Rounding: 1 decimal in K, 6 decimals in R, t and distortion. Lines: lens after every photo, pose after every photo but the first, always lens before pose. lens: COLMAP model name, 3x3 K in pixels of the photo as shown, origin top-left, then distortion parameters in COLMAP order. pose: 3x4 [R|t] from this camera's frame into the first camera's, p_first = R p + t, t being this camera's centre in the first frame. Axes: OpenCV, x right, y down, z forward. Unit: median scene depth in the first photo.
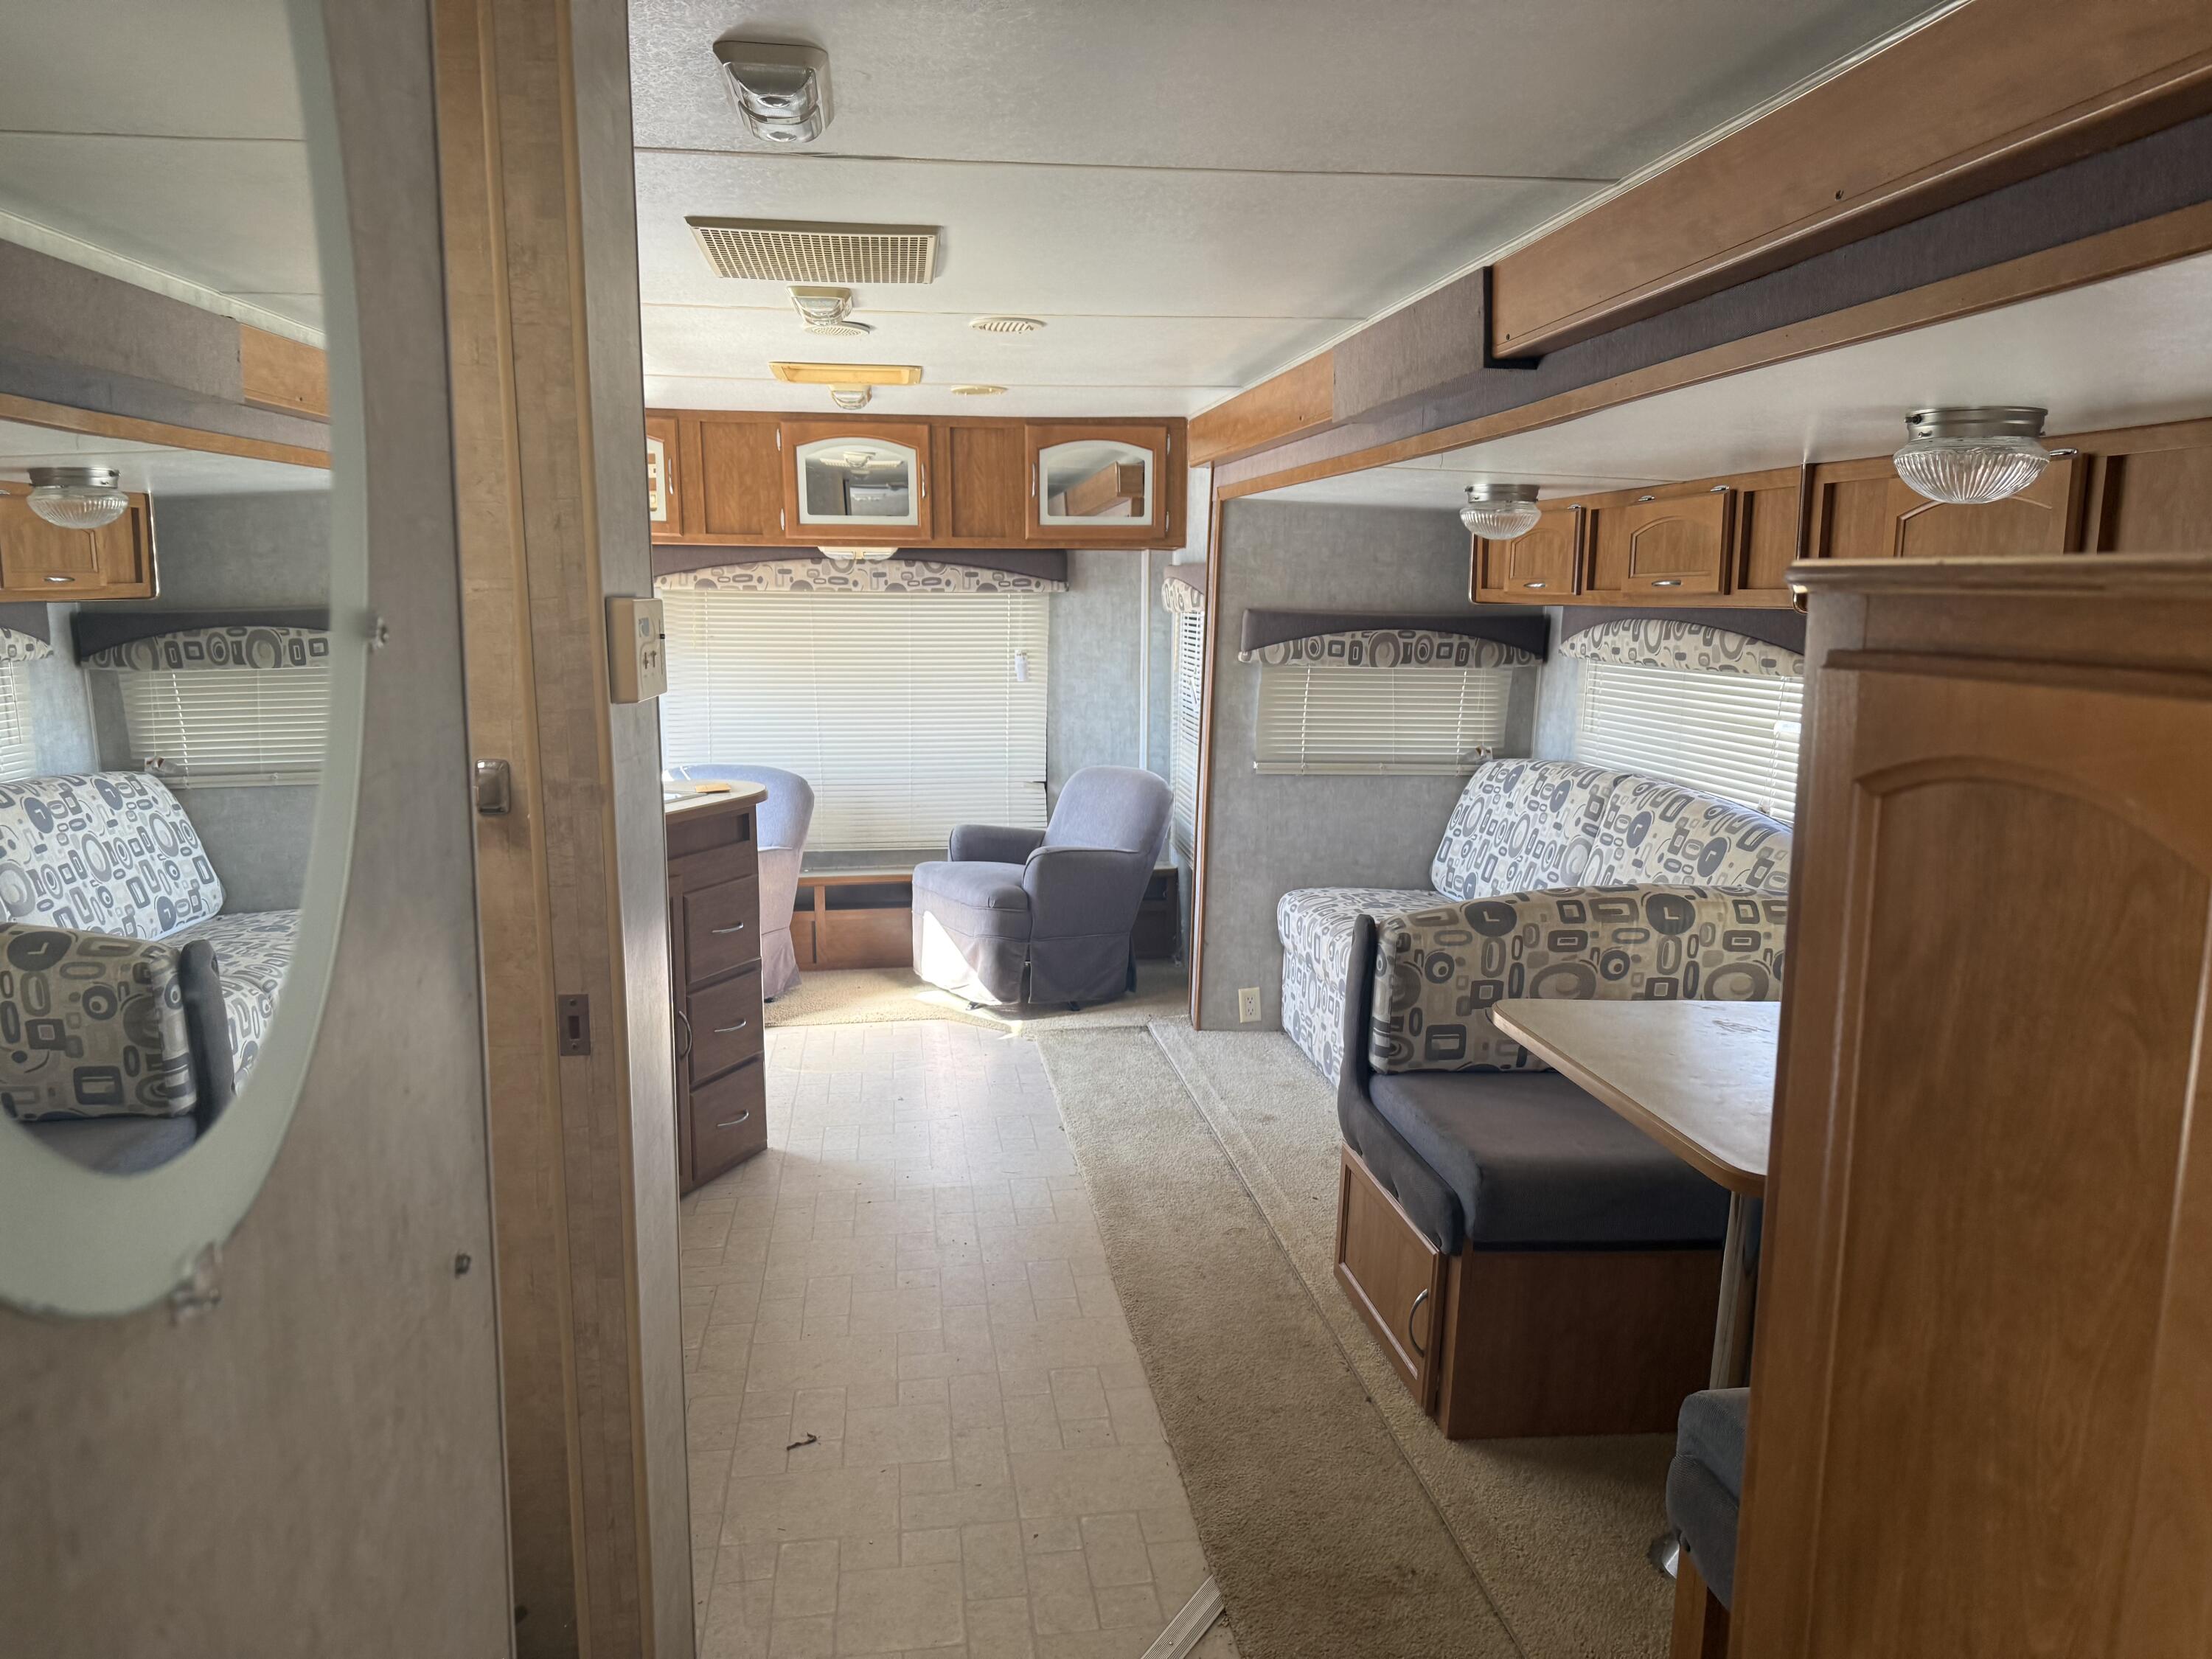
lens RADIAL K [[1531.7, 0, 1102.4], [0, 1531.7, 821.4], [0, 0, 1]] dist [0.023535, -0.042369]
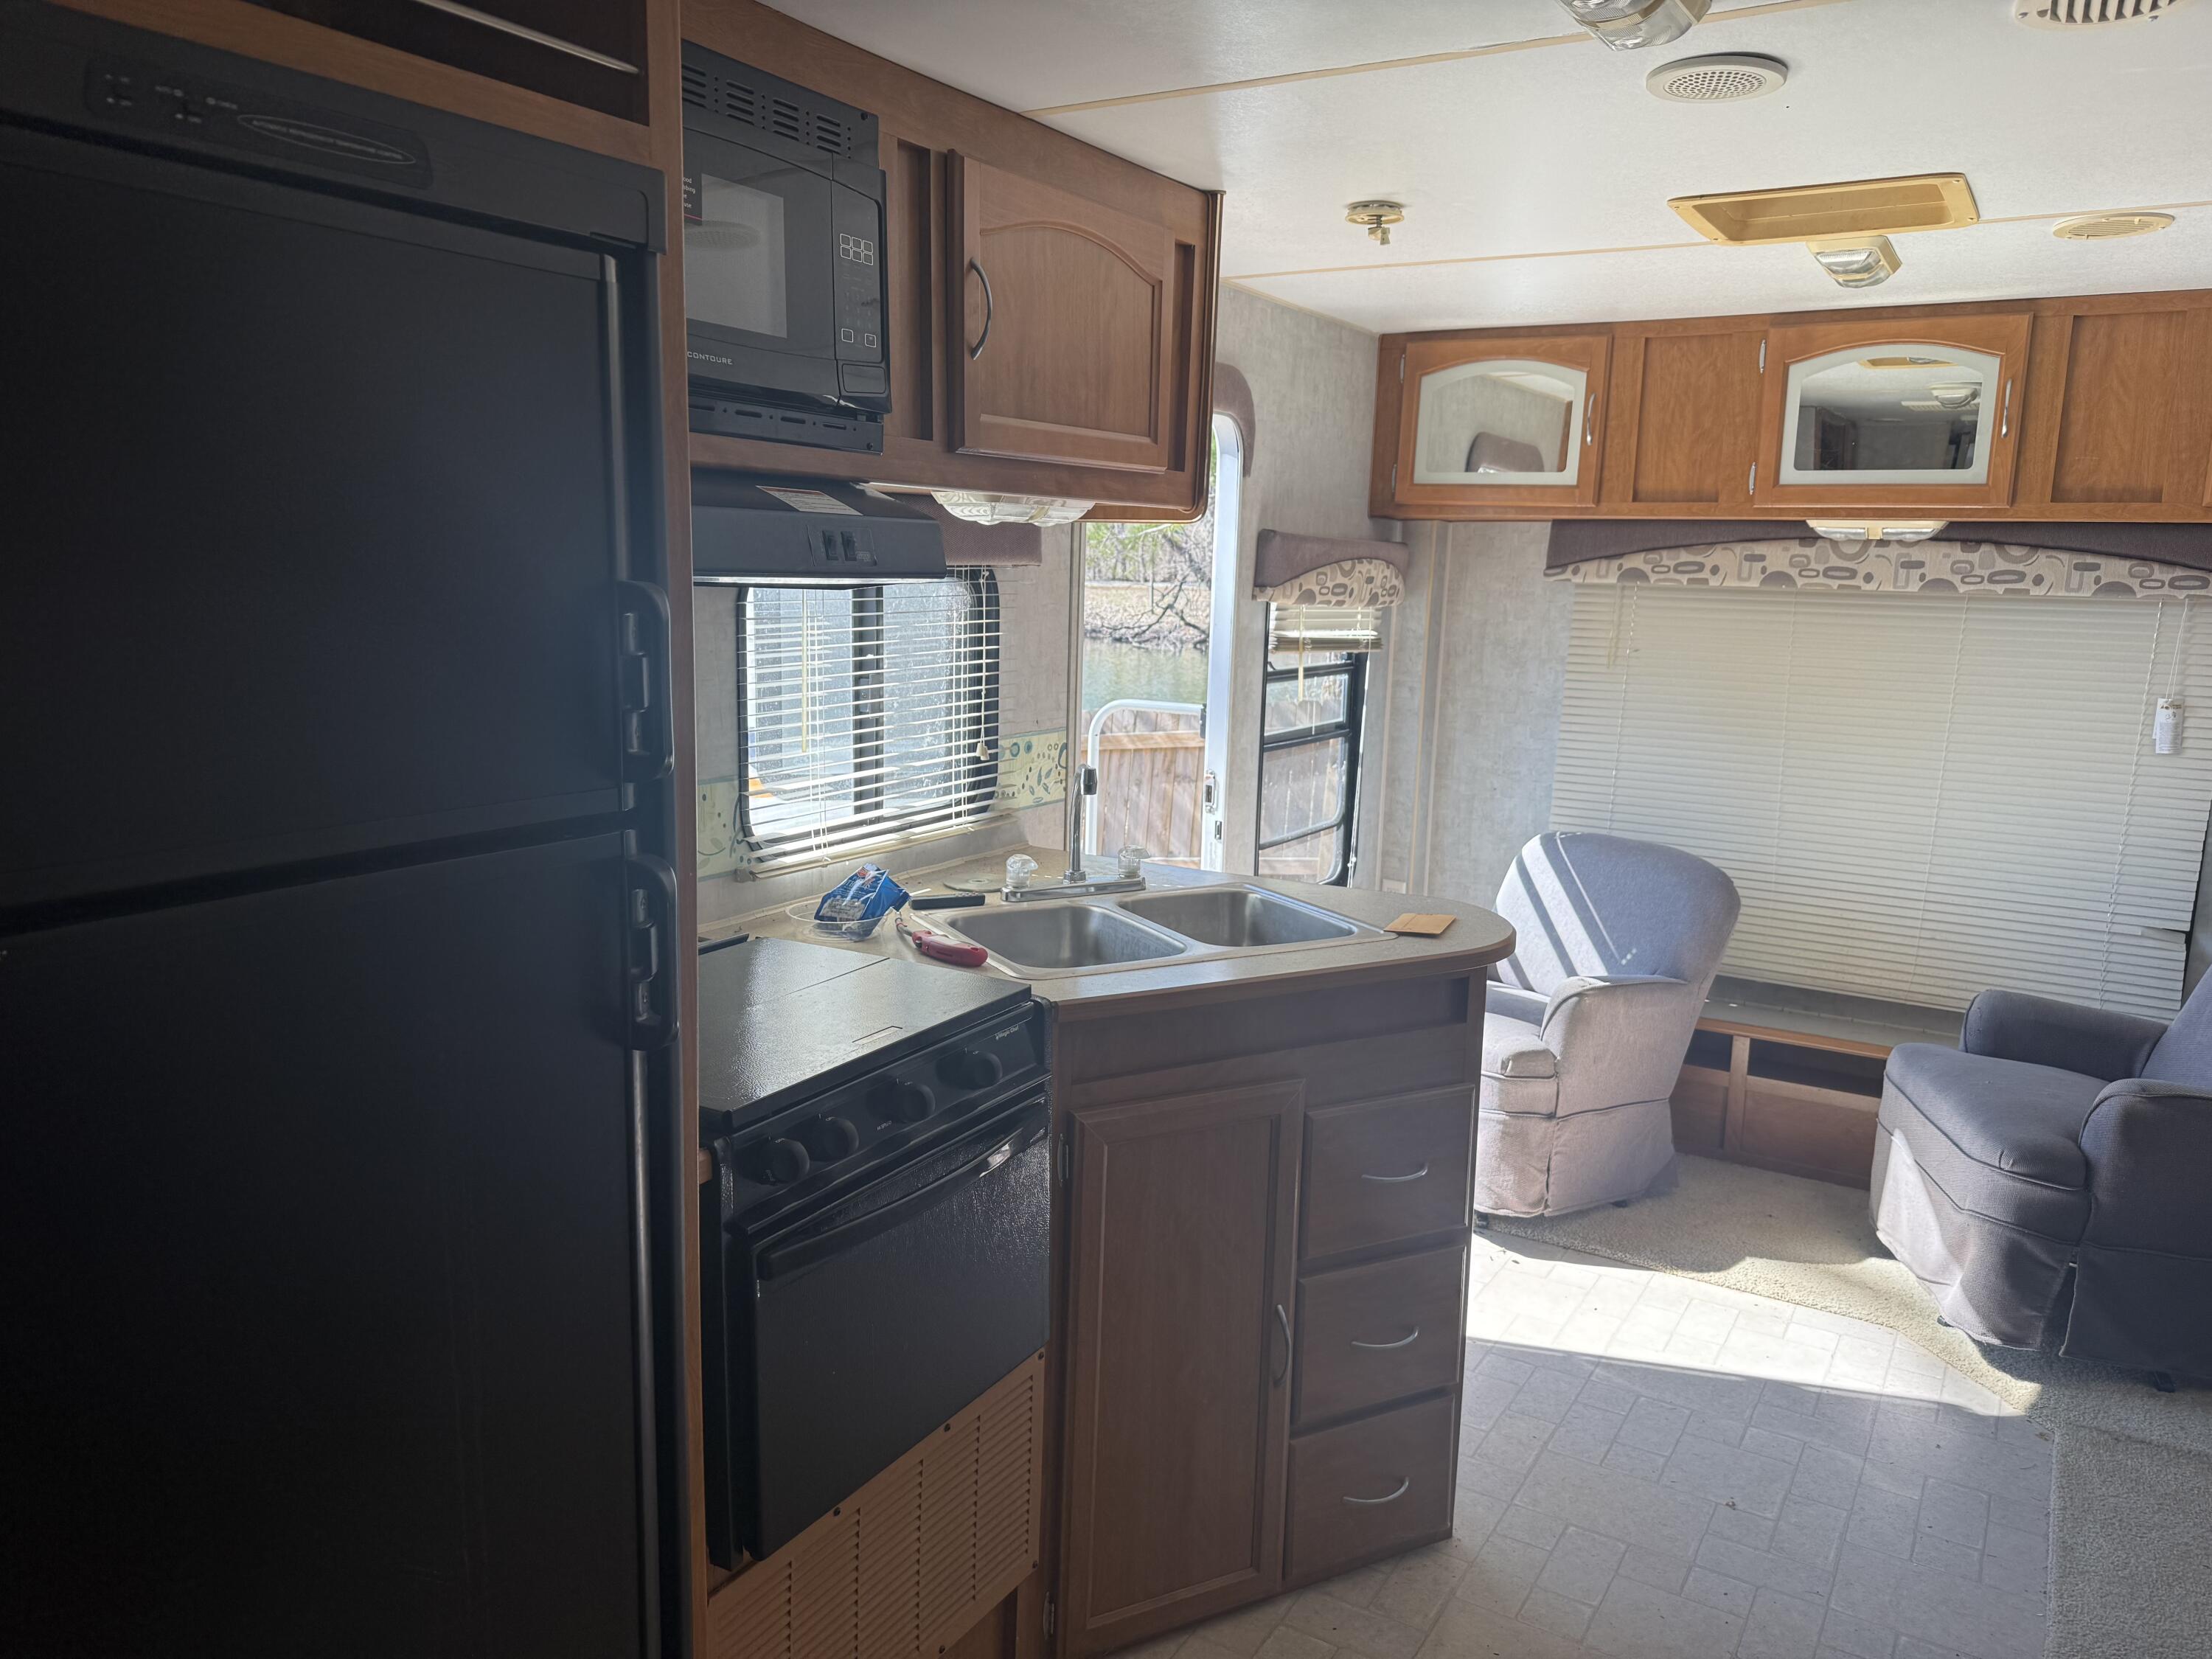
lens RADIAL K [[1531.7, 0, 1102.4], [0, 1531.7, 821.4], [0, 0, 1]] dist [0.023535, -0.042369]
pose [[0.761784, 0.118614, -0.636880, 0.014744], [-0.116338, 0.992161, 0.045628, -0.048284], [0.637300, 0.039335, 0.769611, 0.318439]]
